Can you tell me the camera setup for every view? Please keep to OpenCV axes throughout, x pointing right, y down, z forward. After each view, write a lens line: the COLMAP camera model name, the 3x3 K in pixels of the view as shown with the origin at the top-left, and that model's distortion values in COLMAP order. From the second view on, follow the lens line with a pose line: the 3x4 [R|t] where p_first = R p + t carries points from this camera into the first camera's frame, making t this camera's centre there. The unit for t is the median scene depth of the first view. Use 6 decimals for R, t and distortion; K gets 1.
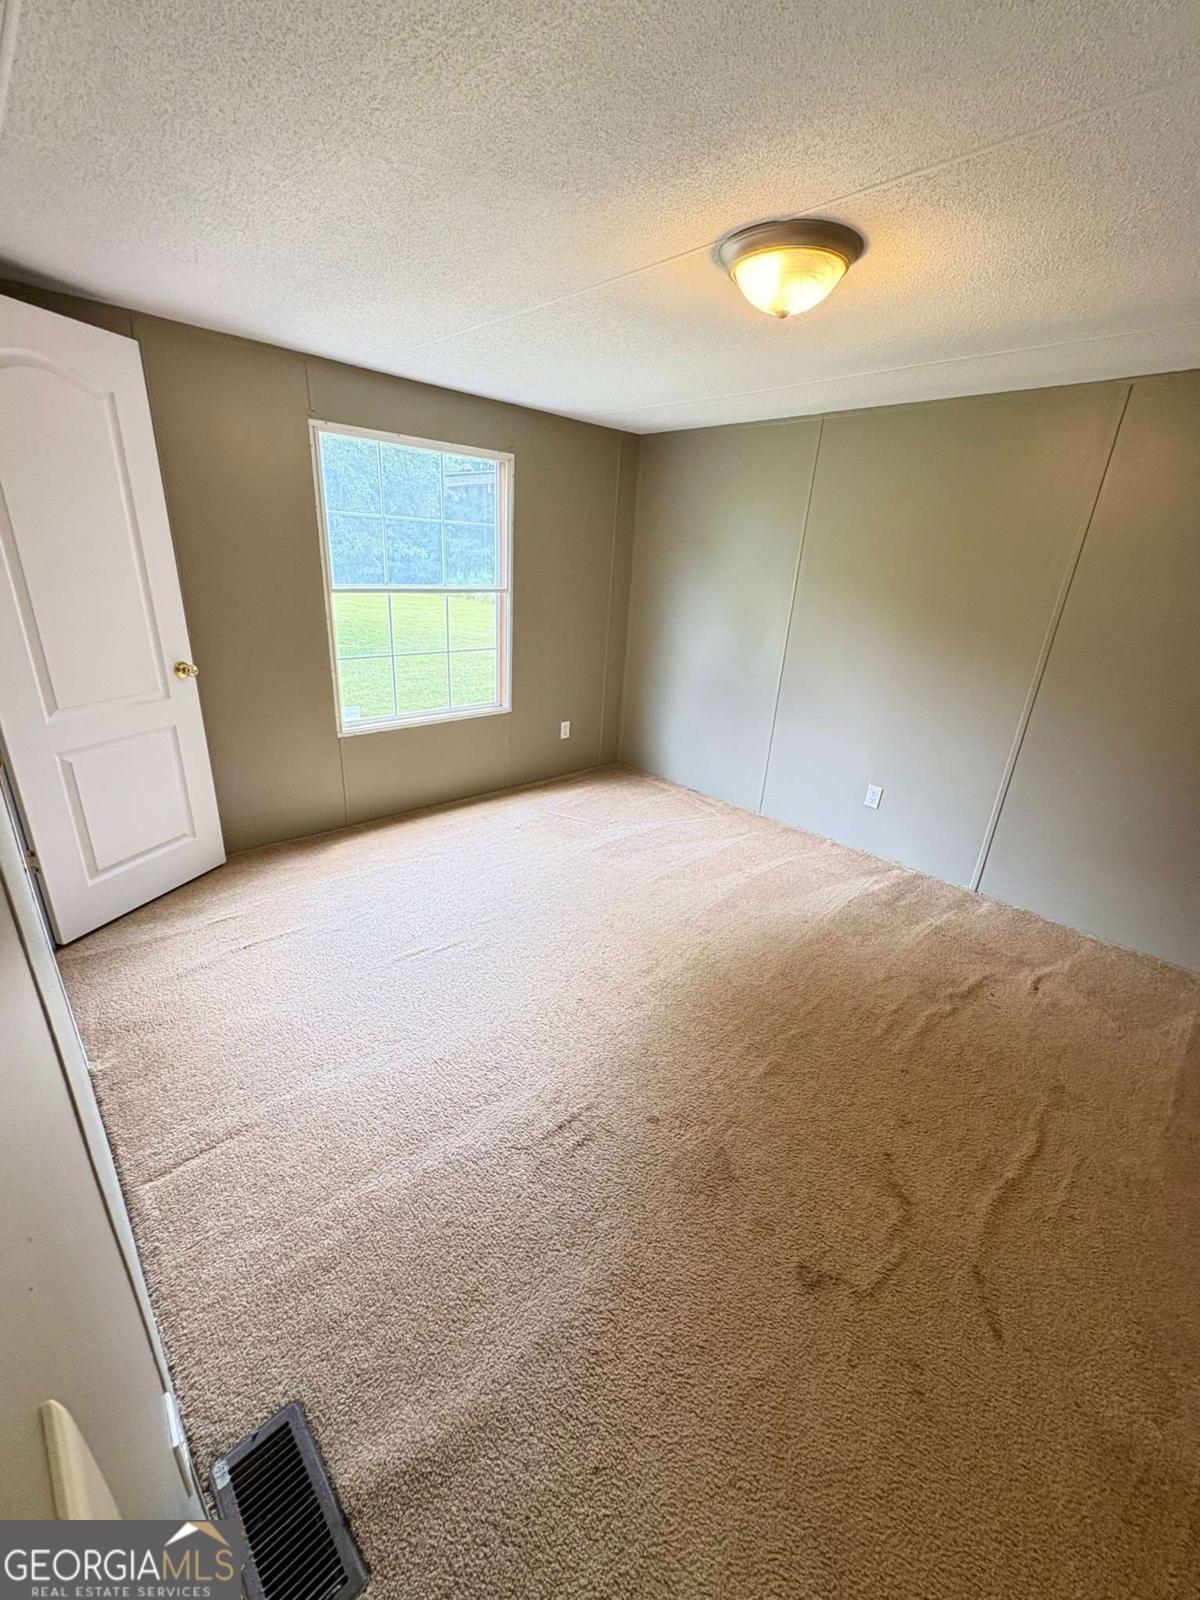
lens RADIAL K [[638.4, 0, 597.6], [0, 638.4, 808.6], [0, 0, 1]] dist [-0.001492, 0.000924]
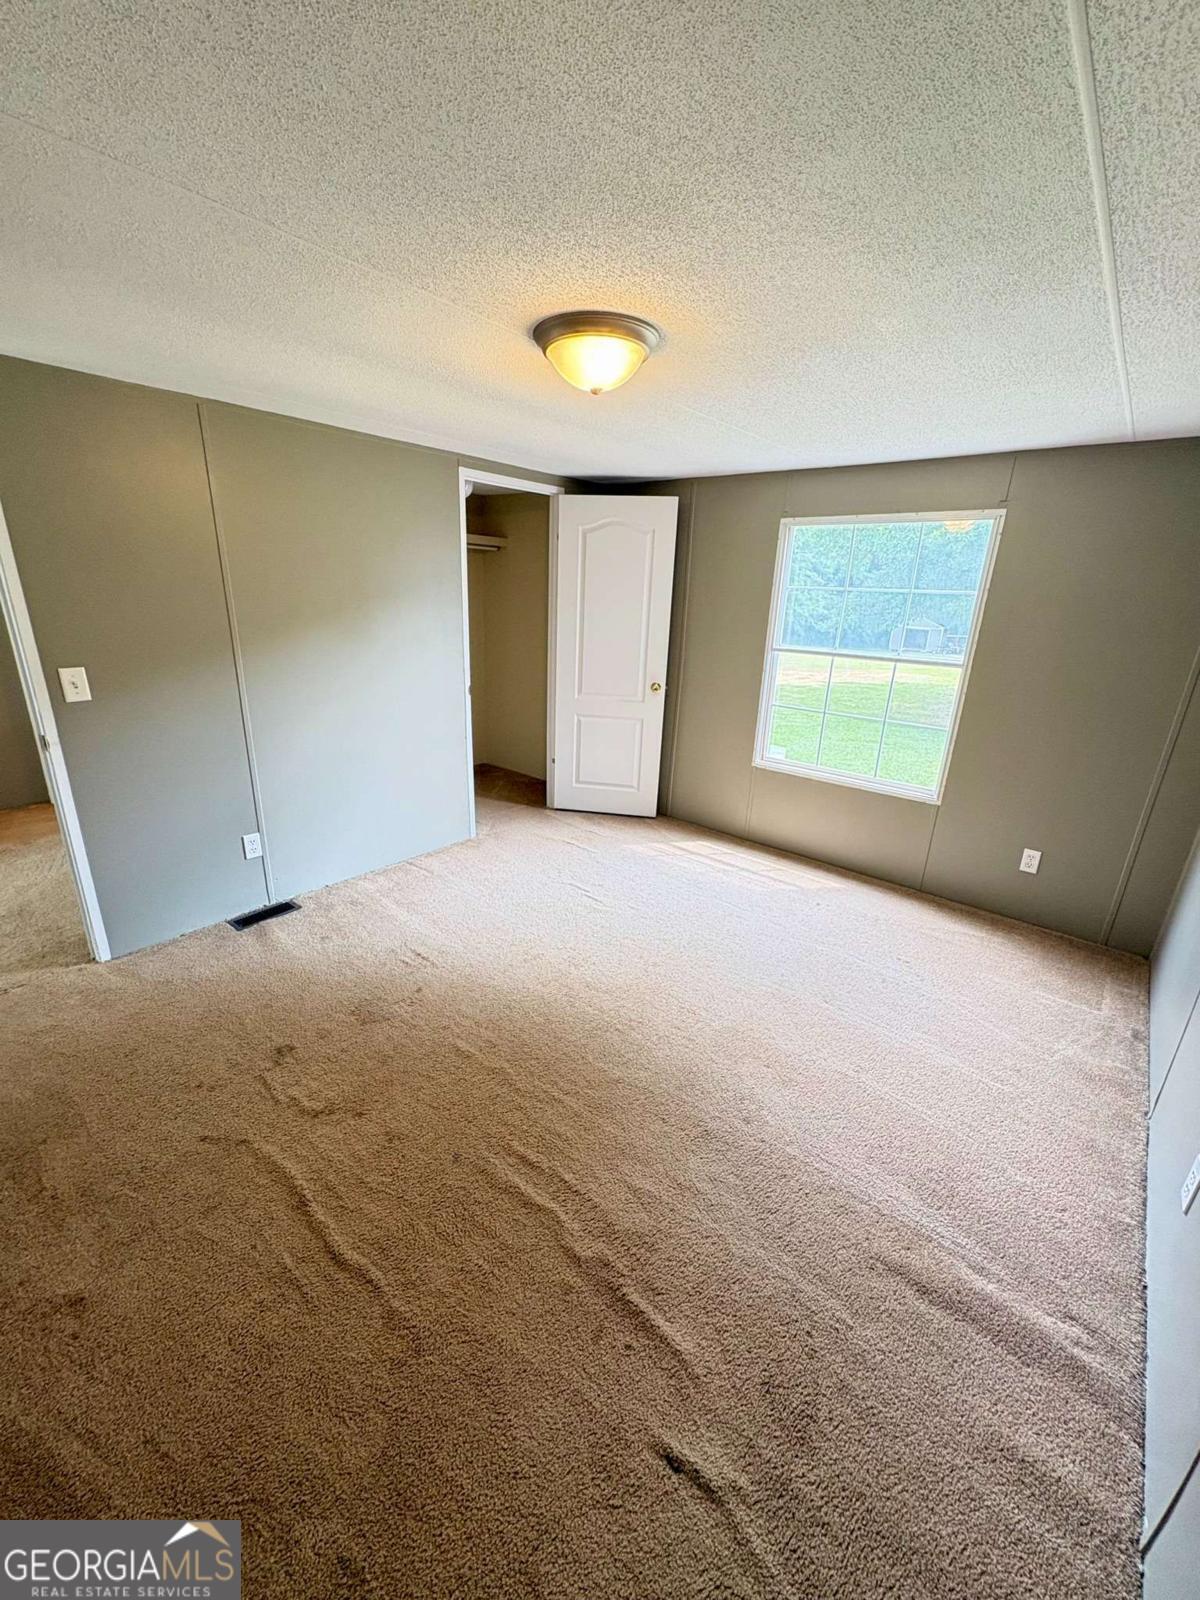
lens RADIAL K [[638.4, 0, 602.1], [0, 638.4, 809.5], [0, 0, 1]] dist [-0.001492, 0.000924]
pose [[0.119064, 0.278387, -0.953060, 0.962390], [-0.393848, 0.894383, 0.212045, -0.233480], [0.911432, 0.350114, 0.216131, 0.643322]]
